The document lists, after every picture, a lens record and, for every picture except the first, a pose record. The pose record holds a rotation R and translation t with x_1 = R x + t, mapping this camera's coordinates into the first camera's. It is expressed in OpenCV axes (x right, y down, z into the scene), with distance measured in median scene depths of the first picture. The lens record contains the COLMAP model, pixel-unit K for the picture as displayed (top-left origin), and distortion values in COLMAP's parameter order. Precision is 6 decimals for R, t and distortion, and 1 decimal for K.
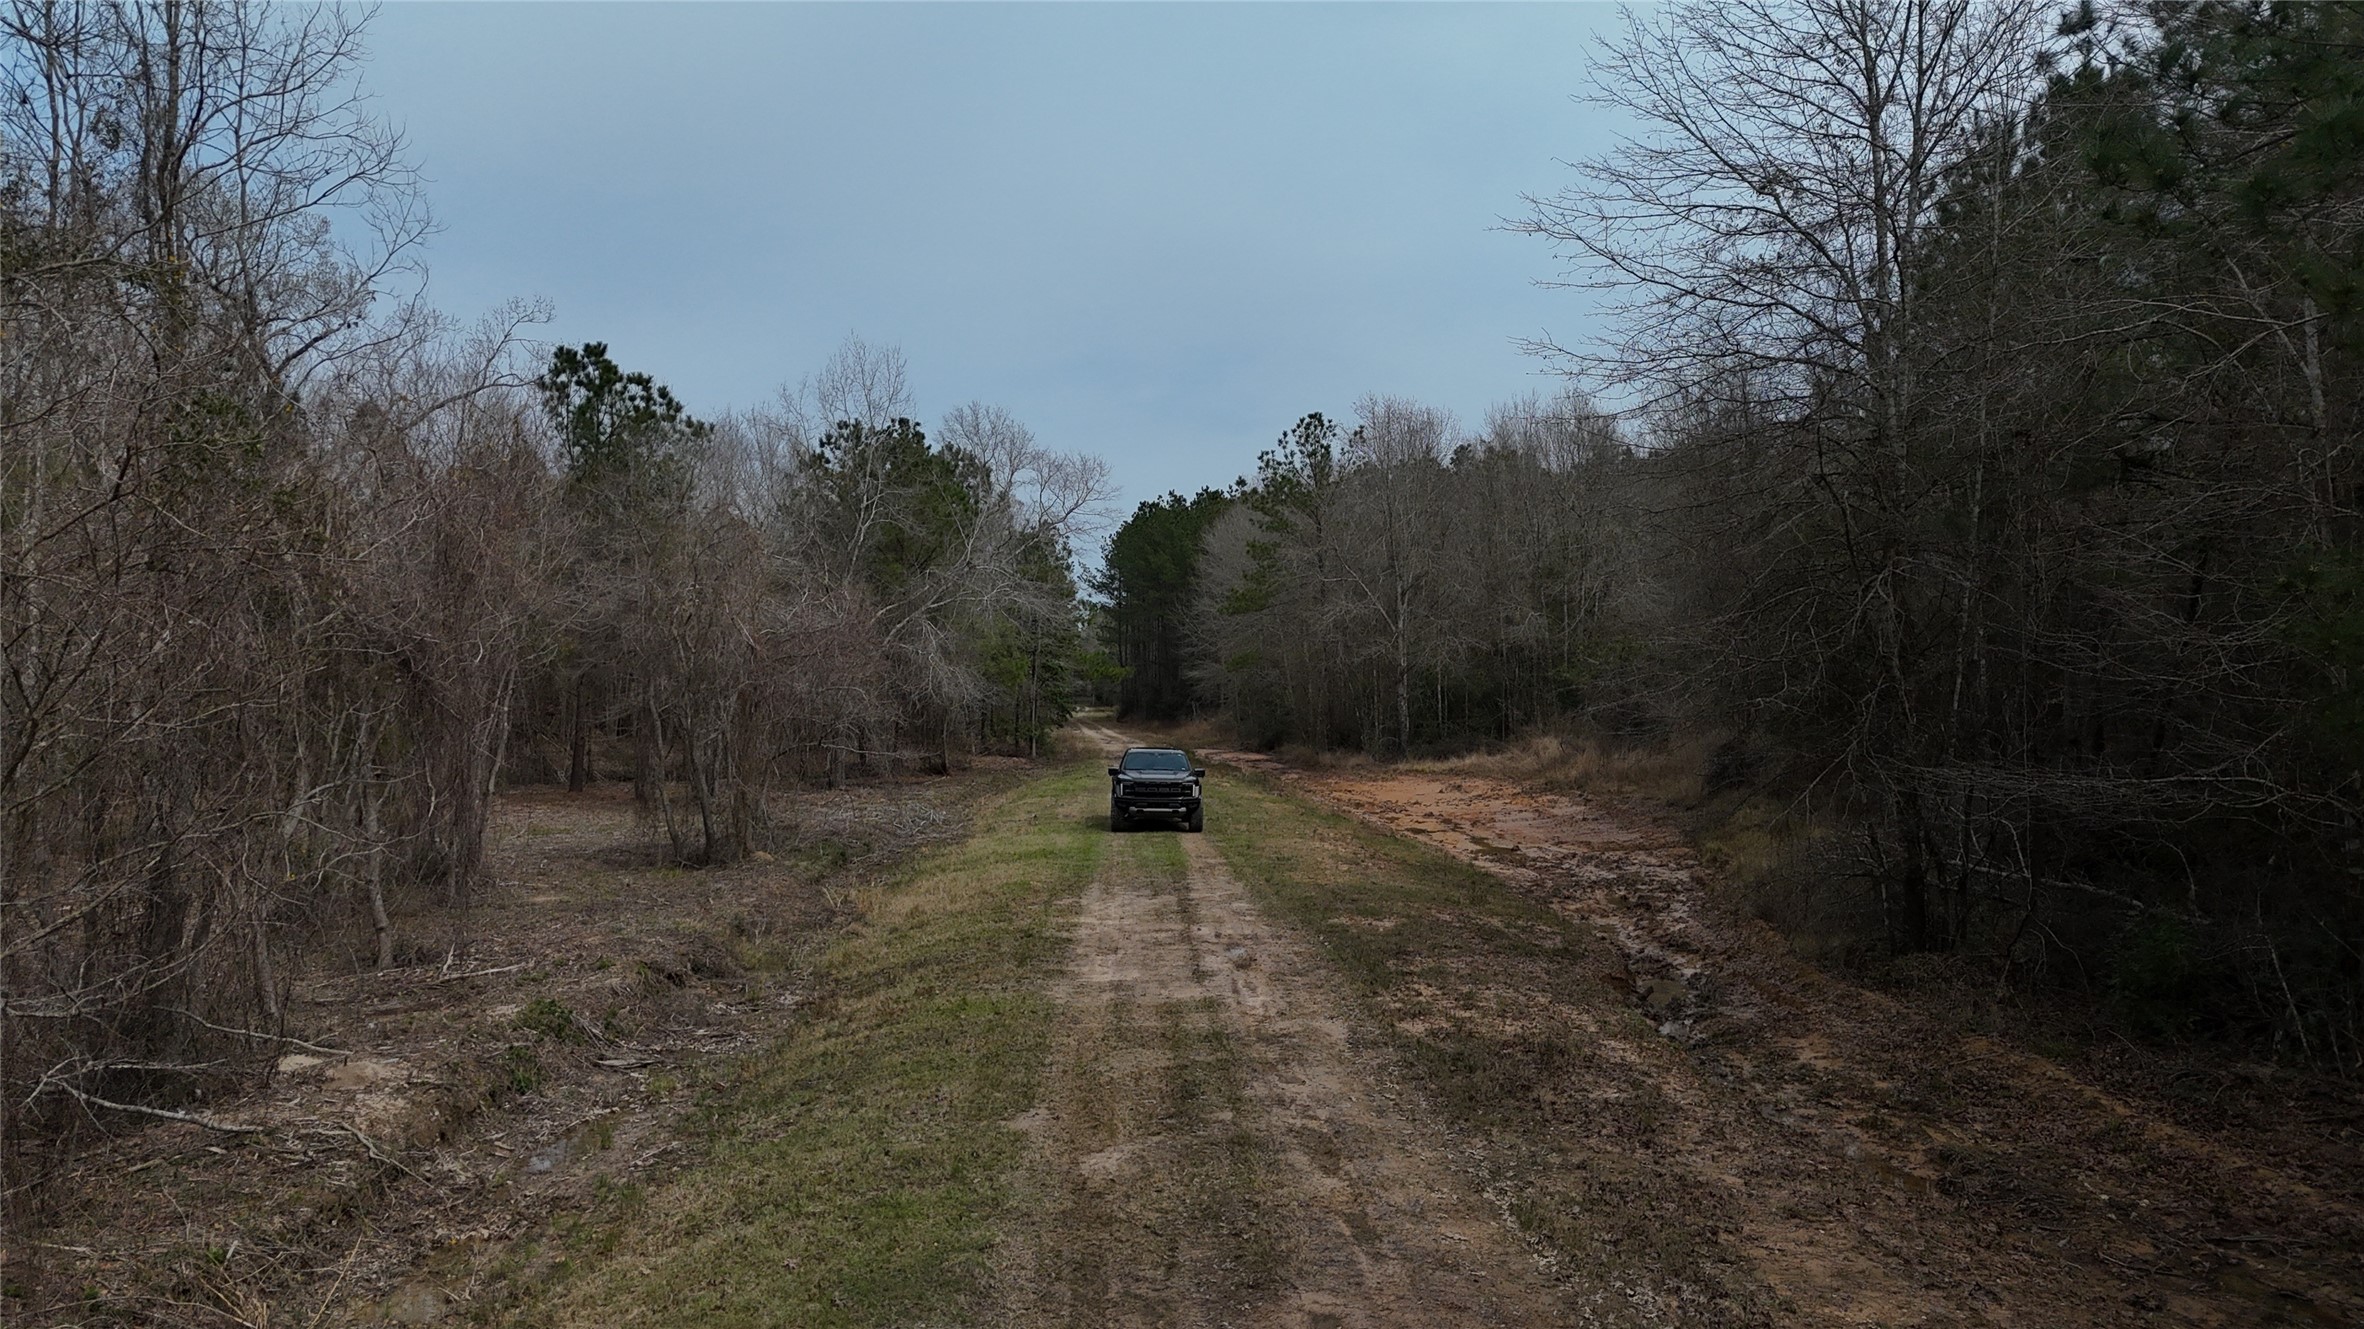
lens RADIAL K [[1716.0, 0, 1186.8], [0, 1716.0, 664.1], [0, 0, 1]] dist [0.066299, -0.054503]
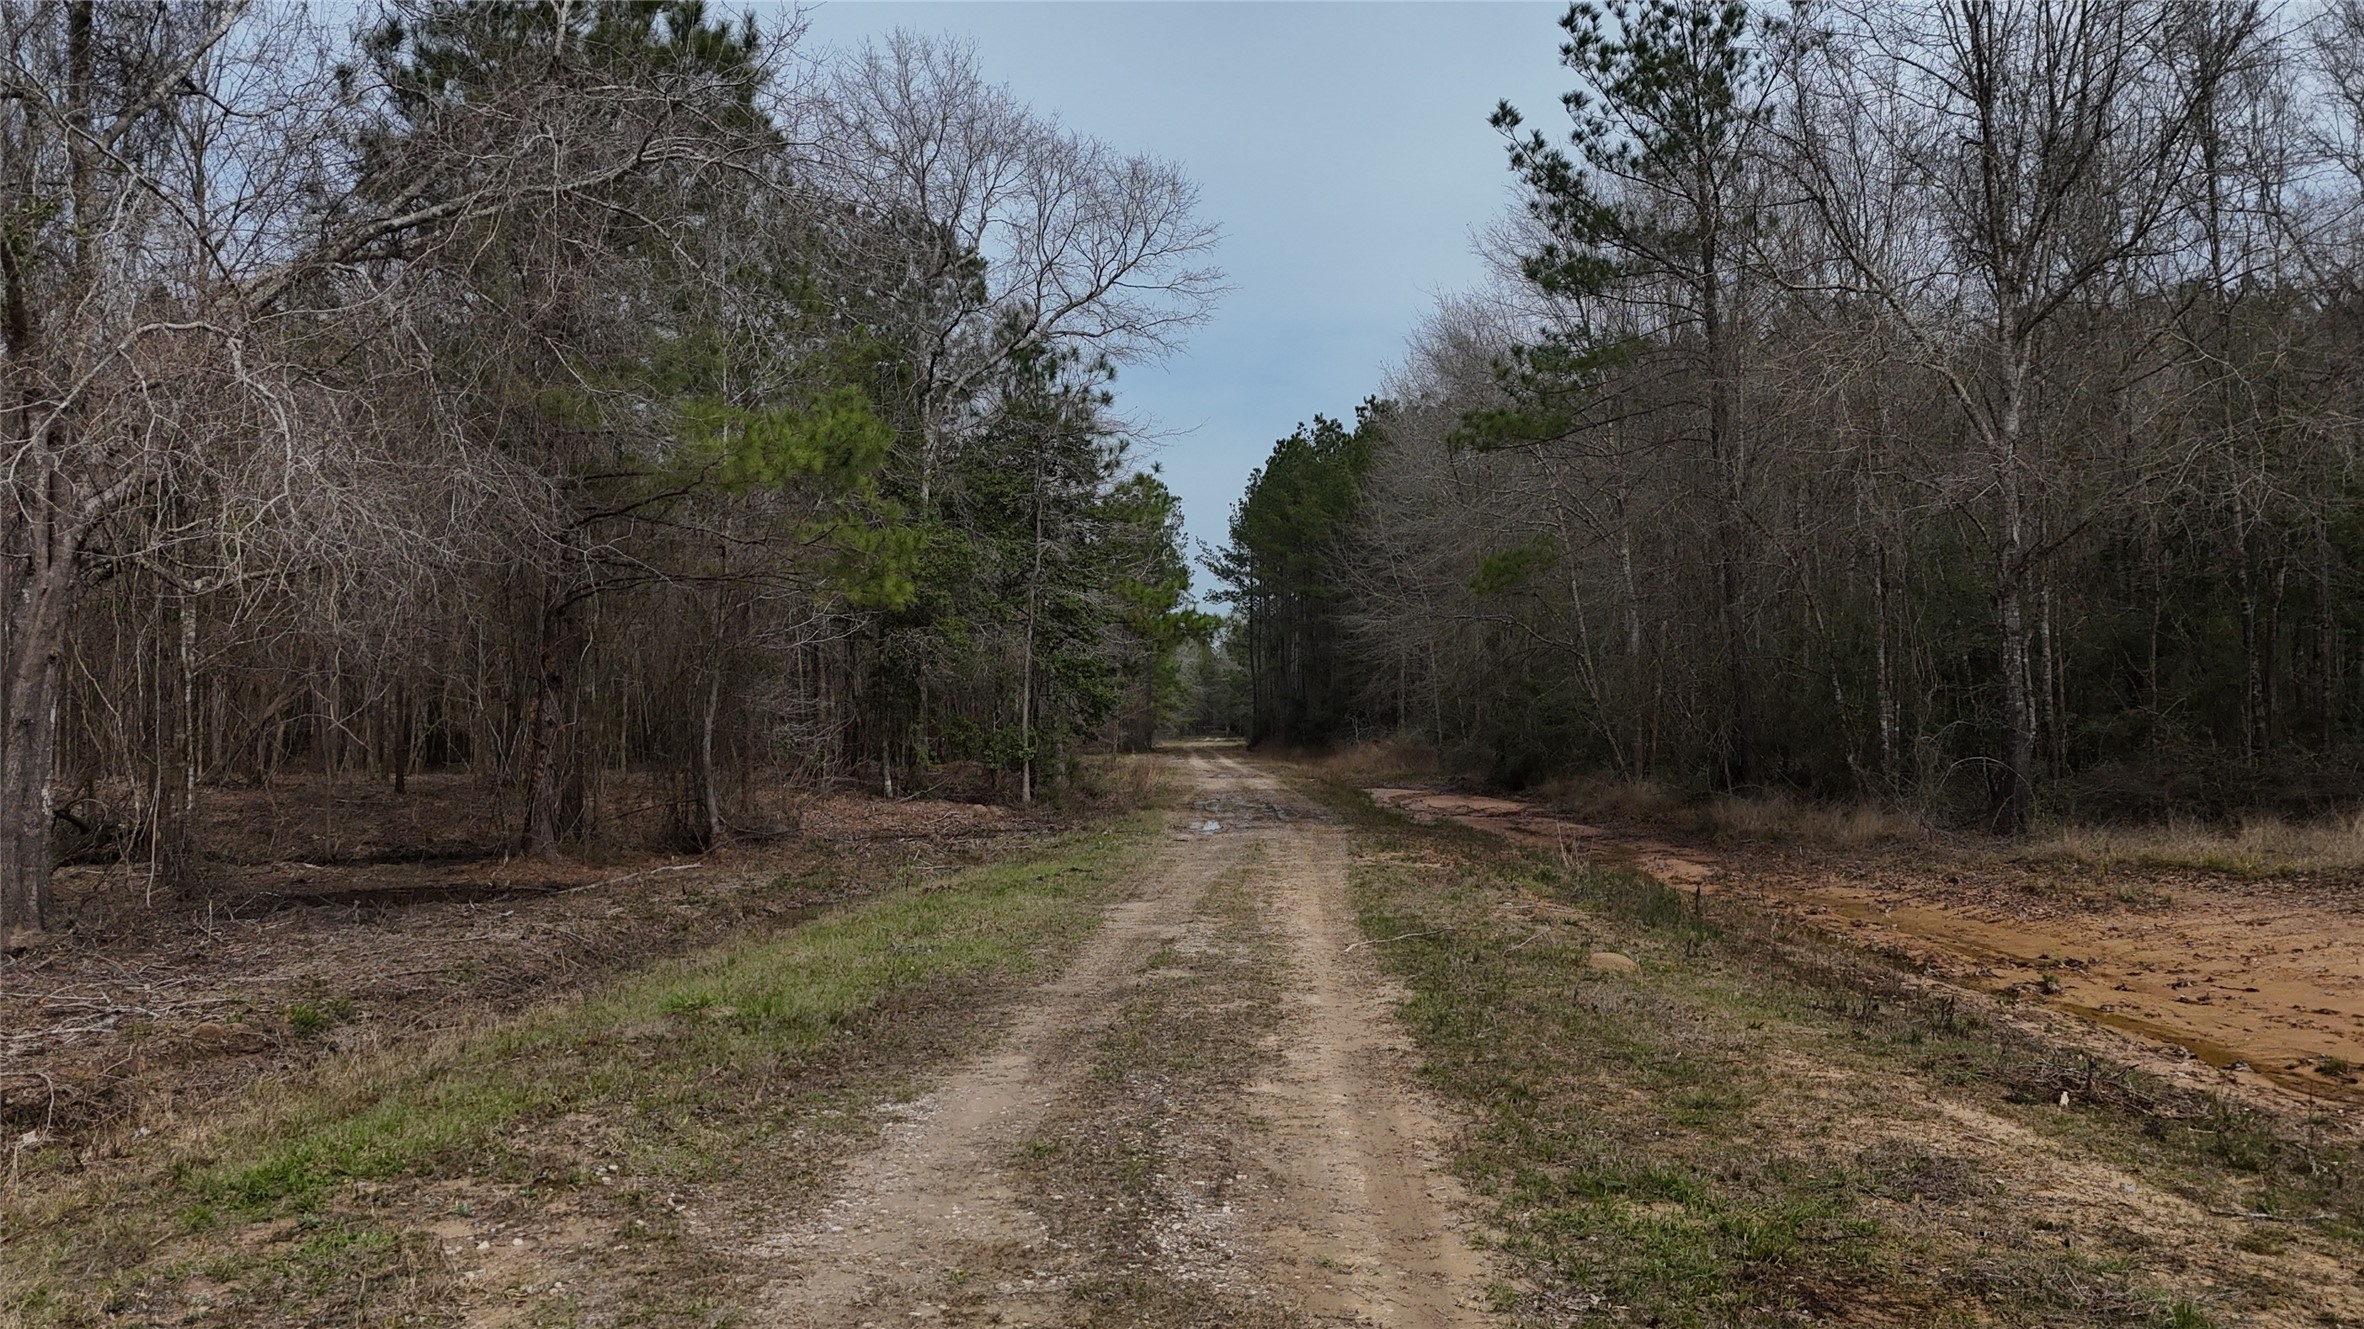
lens RADIAL K [[1716.0, 0, 1180.2], [0, 1716.0, 658.5], [0, 0, 1]] dist [0.066299, -0.054503]
pose [[0.996061, -0.001900, -0.088652, -0.004902], [-0.000460, 0.999646, -0.026589, 0.019008], [0.088671, 0.026525, 0.995708, 0.375203]]
